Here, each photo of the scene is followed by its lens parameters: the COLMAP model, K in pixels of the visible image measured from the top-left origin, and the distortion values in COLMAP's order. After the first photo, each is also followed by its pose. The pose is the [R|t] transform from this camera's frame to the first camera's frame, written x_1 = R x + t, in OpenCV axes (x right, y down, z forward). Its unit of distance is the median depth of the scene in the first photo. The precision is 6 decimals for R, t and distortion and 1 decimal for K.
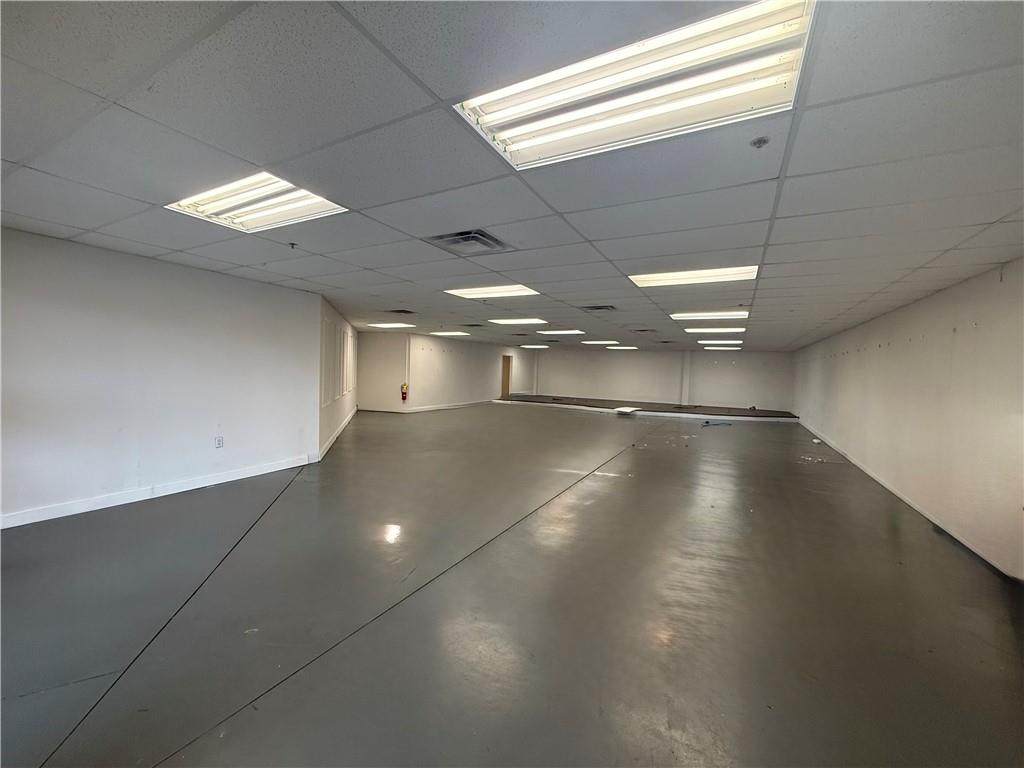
lens RADIAL K [[409.7, 0, 512.0], [0, 409.7, 384.0], [0, 0, 1]] dist [-0.010601, -0.000052]
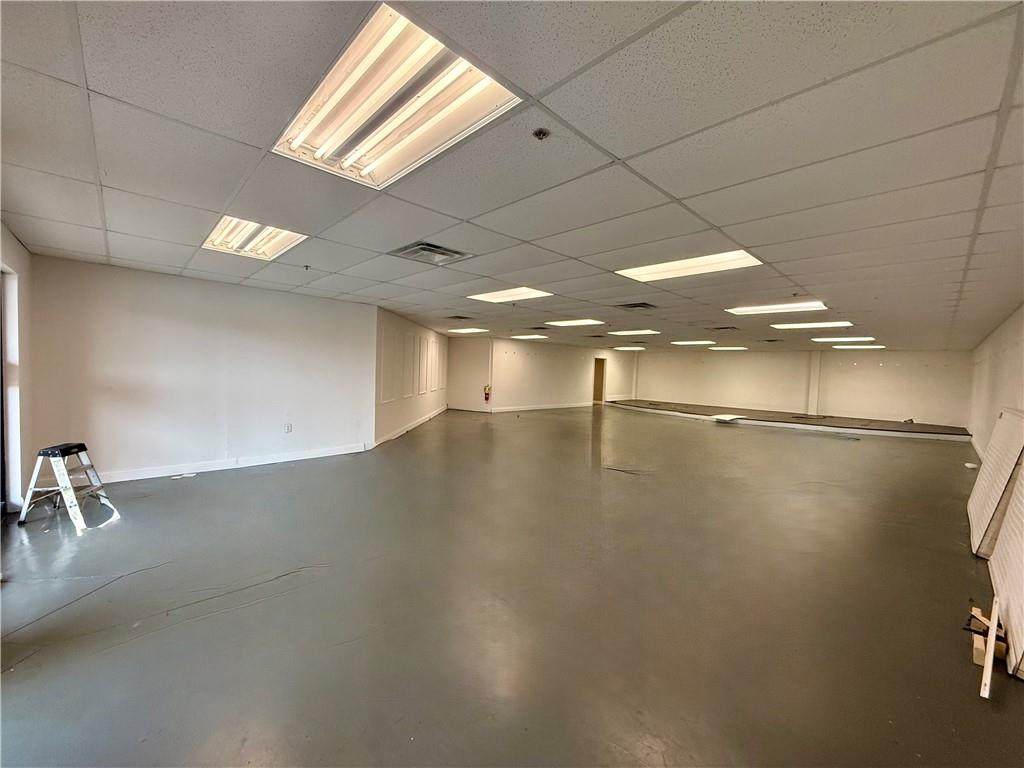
lens RADIAL K [[410.7, 0, 512.0], [0, 410.7, 384.0], [0, 0, 1]] dist [-0.002421, -0.000094]
pose [[0.952146, 0.010252, -0.305470, 0.123341], [-0.013239, 0.999883, -0.007709, 0.003503], [0.305355, 0.011385, 0.952170, 0.004843]]
